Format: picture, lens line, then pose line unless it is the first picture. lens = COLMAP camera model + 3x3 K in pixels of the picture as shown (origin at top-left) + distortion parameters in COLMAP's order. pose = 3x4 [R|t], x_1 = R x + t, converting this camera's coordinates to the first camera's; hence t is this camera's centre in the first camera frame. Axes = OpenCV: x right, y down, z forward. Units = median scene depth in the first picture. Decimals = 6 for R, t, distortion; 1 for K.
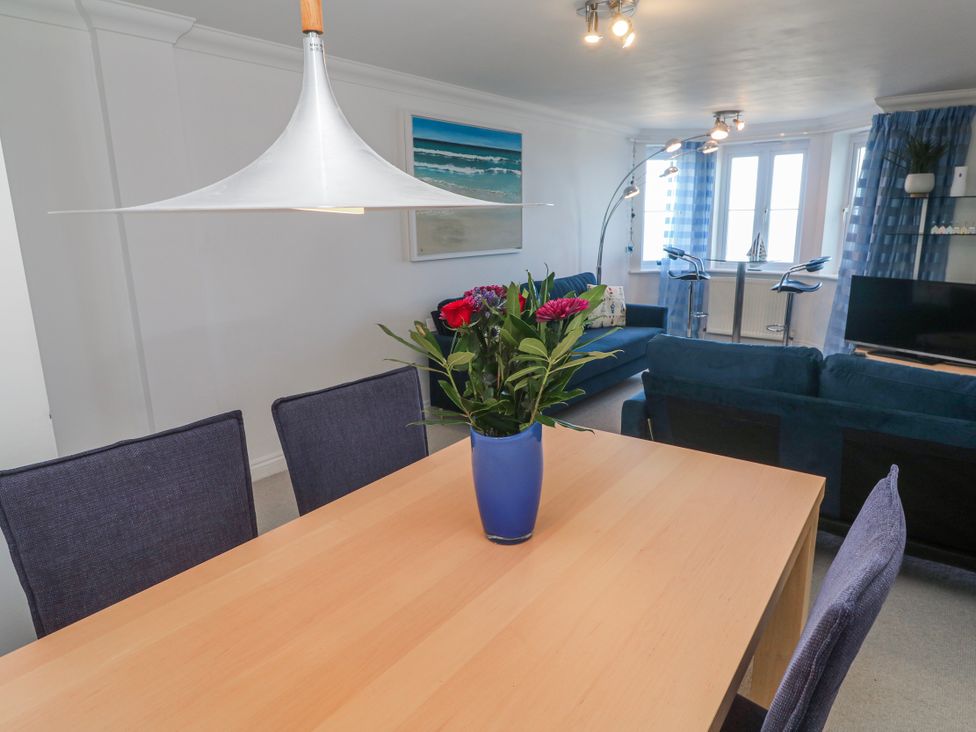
lens RADIAL K [[634.0, 0, 488.0], [0, 634.0, 366.0], [0, 0, 1]] dist [-0.002947, -0.001171]
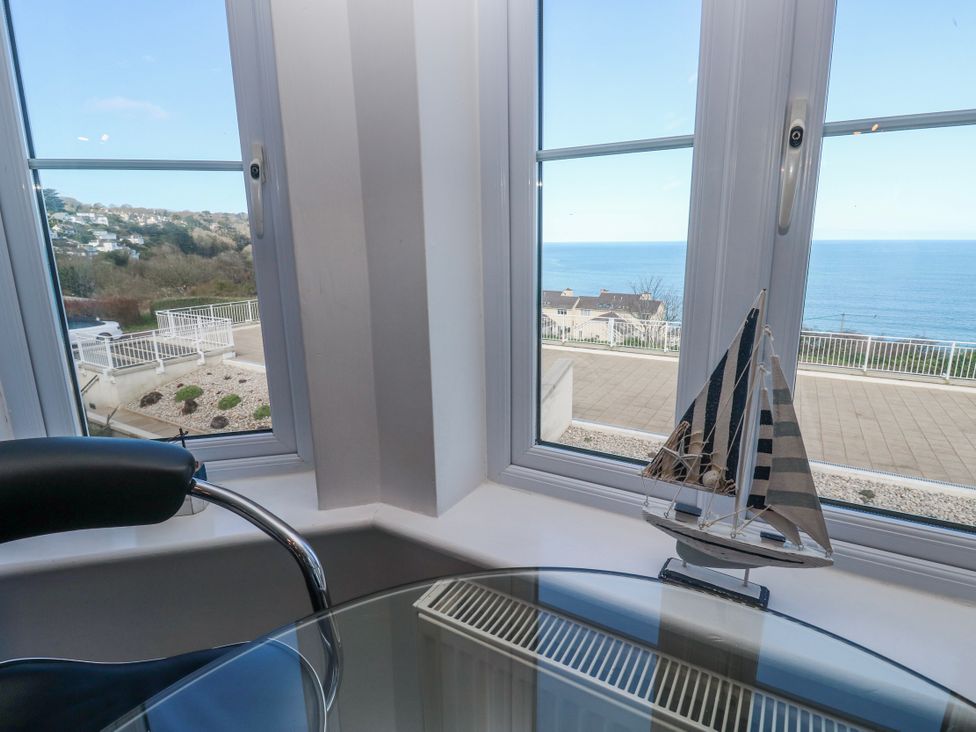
lens RADIAL K [[521.7, 0, 492.3], [0, 521.7, 352.0], [0, 0, 1]] dist [0.000029, -0.008732]
pose [[0.991570, -0.025864, 0.126964, 0.505114], [0.028779, 0.999361, -0.021181, -0.277983], [-0.126335, 0.024656, 0.991681, 1.249402]]
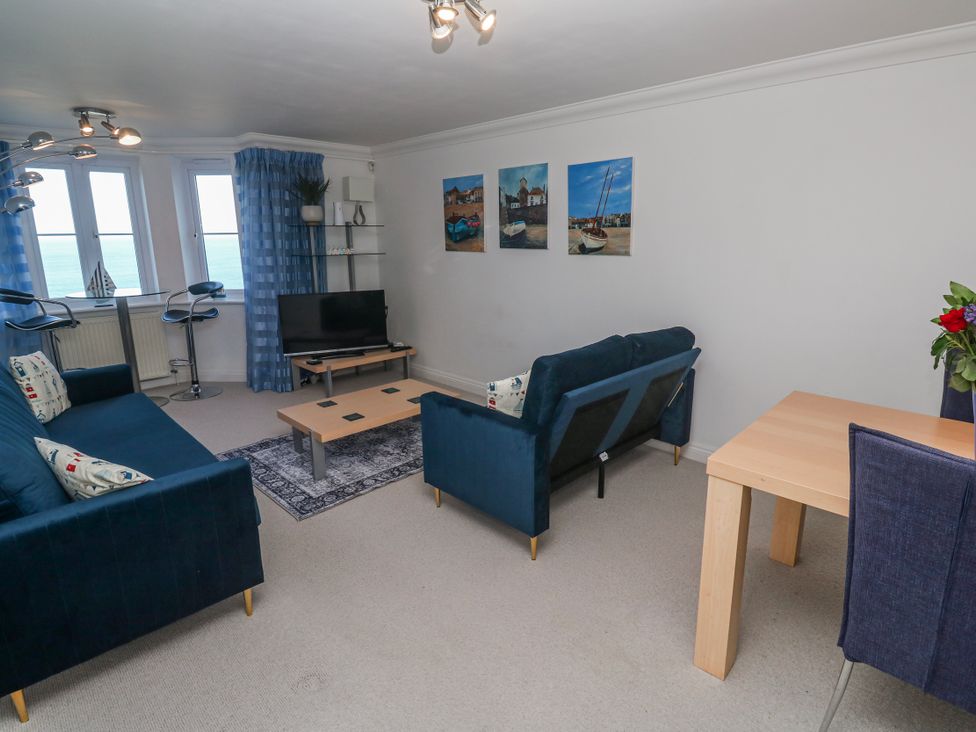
lens RADIAL K [[521.7, 0, 492.3], [0, 521.7, 352.0], [0, 0, 1]] dist [0.000029, -0.008732]
pose [[0.125046, -0.206707, 0.970379, -0.283423], [0.233516, 0.956712, 0.173704, -0.127131], [-0.964279, 0.204878, 0.167902, 0.549612]]
